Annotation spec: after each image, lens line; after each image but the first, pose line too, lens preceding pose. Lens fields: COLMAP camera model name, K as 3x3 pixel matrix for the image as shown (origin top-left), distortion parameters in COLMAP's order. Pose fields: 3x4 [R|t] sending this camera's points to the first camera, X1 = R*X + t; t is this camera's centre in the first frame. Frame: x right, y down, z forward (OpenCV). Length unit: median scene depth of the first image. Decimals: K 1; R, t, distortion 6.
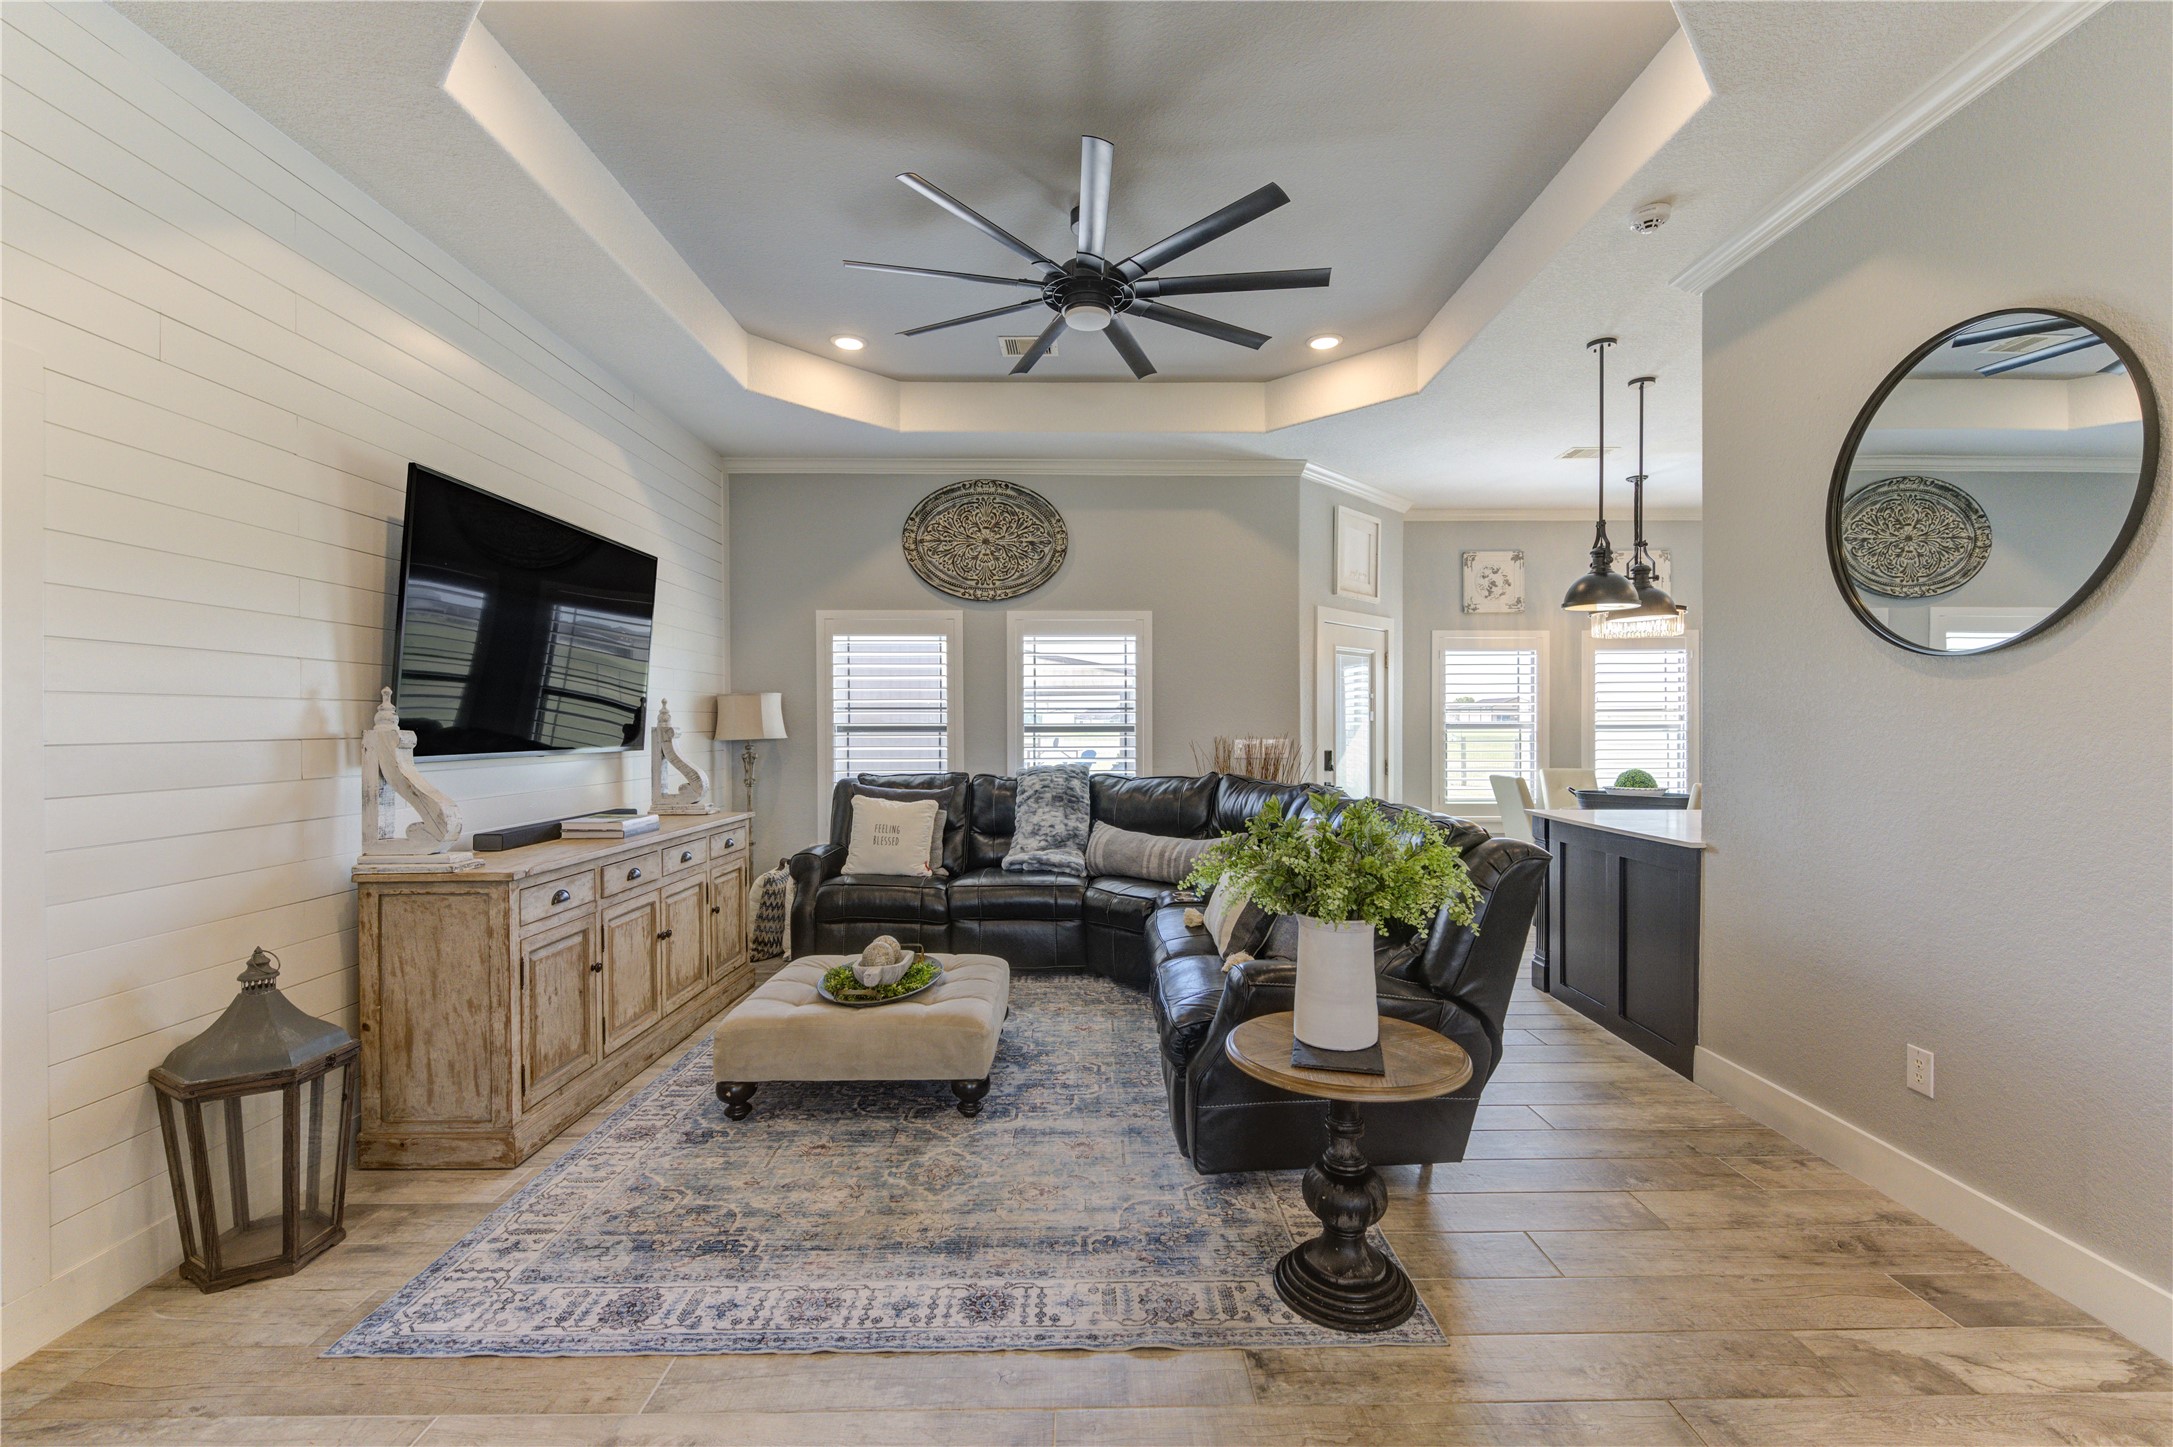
lens RADIAL K [[928.3, 0, 1086.5], [0, 928.3, 723.5], [0, 0, 1]] dist [0.001327, 0.000244]
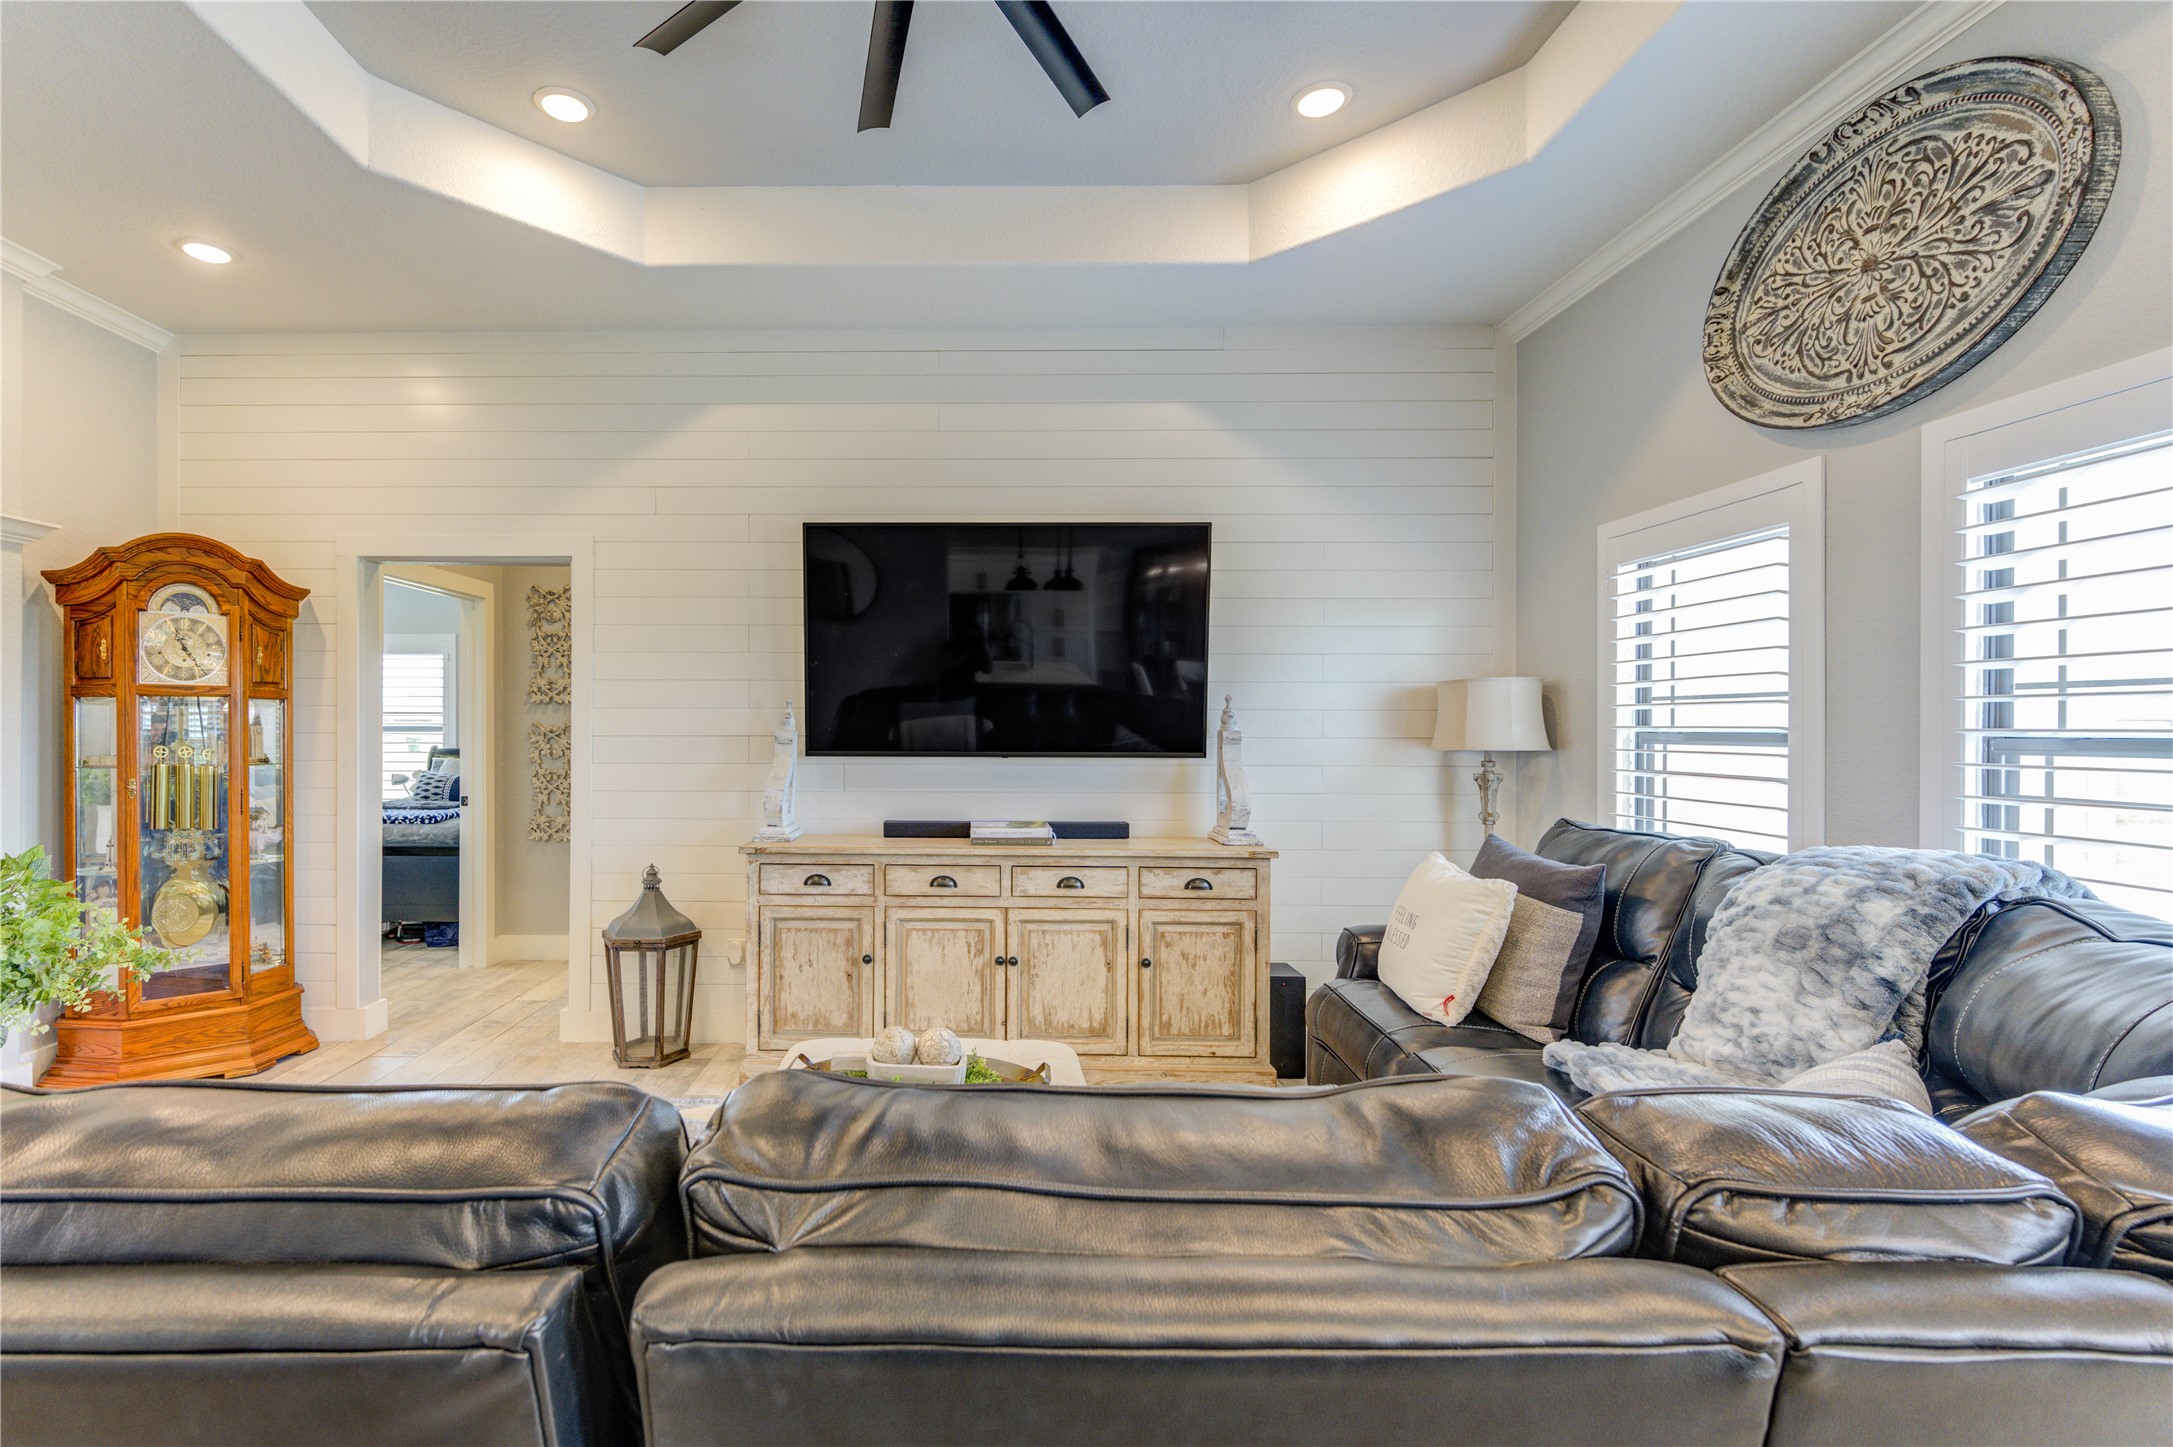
lens RADIAL K [[1067.4, 0, 1086.5], [0, 1067.4, 723.5], [0, 0, 1]] dist [0.000991, -0.000060]
pose [[-0.032683, -0.000653, -0.999466, 0.401671], [-0.002072, 0.999998, -0.000585, -0.001198], [0.999464, 0.002052, -0.032684, 0.776882]]
